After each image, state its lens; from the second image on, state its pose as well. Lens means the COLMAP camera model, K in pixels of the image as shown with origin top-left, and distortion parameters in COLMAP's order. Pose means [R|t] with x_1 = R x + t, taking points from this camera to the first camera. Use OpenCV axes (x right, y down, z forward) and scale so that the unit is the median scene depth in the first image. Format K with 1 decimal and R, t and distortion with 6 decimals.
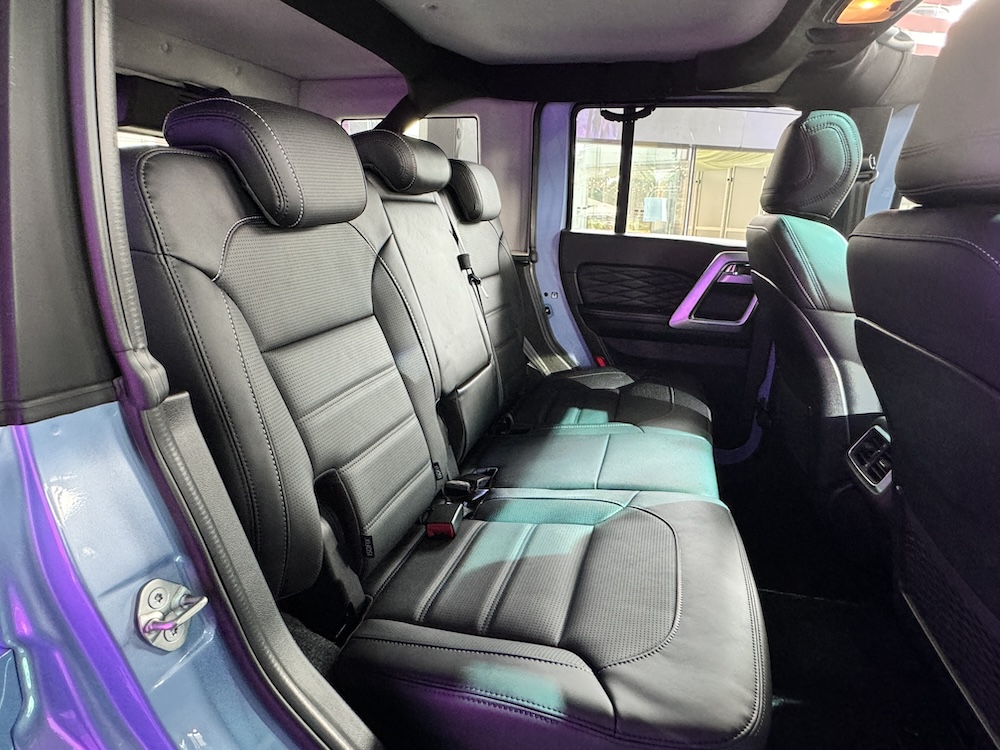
lens RADIAL K [[607.4, 0, 500.0], [0, 607.4, 375.0], [0, 0, 1]] dist [-0.004034, -0.000338]
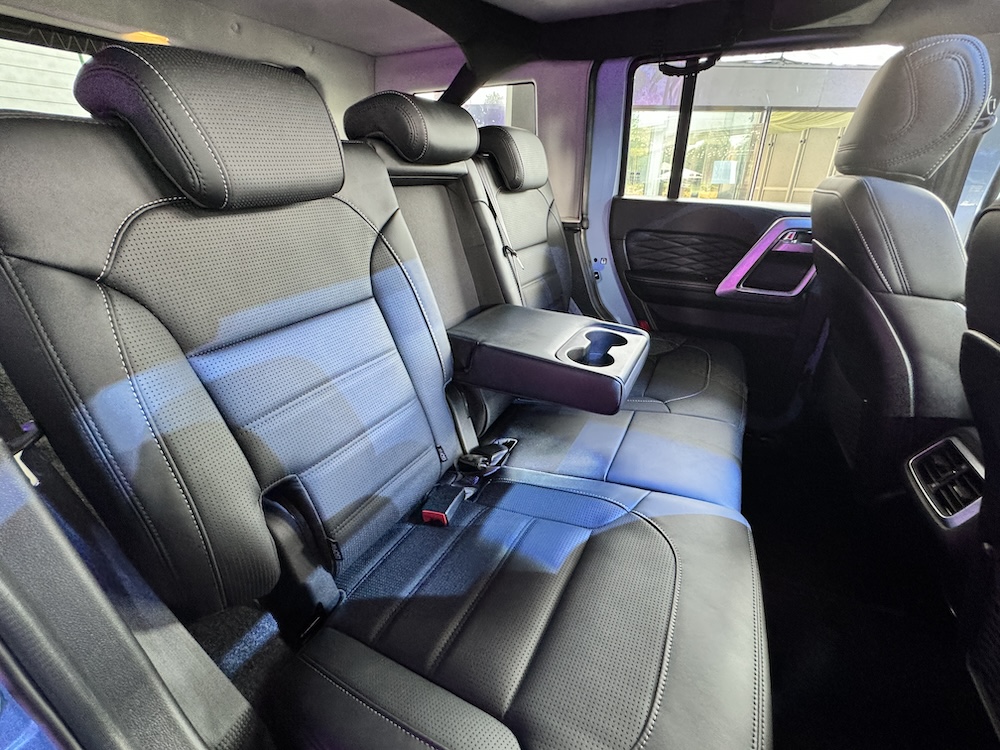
lens RADIAL K [[449.3, 0, 500.0], [0, 449.3, 375.0], [0, 0, 1]] dist [-0.001850, -0.000400]
pose [[0.980520, 0.055701, -0.188357, 0.085287], [-0.027009, 0.988074, 0.151593, -0.058746], [0.194554, -0.143553, 0.970331, 0.211723]]
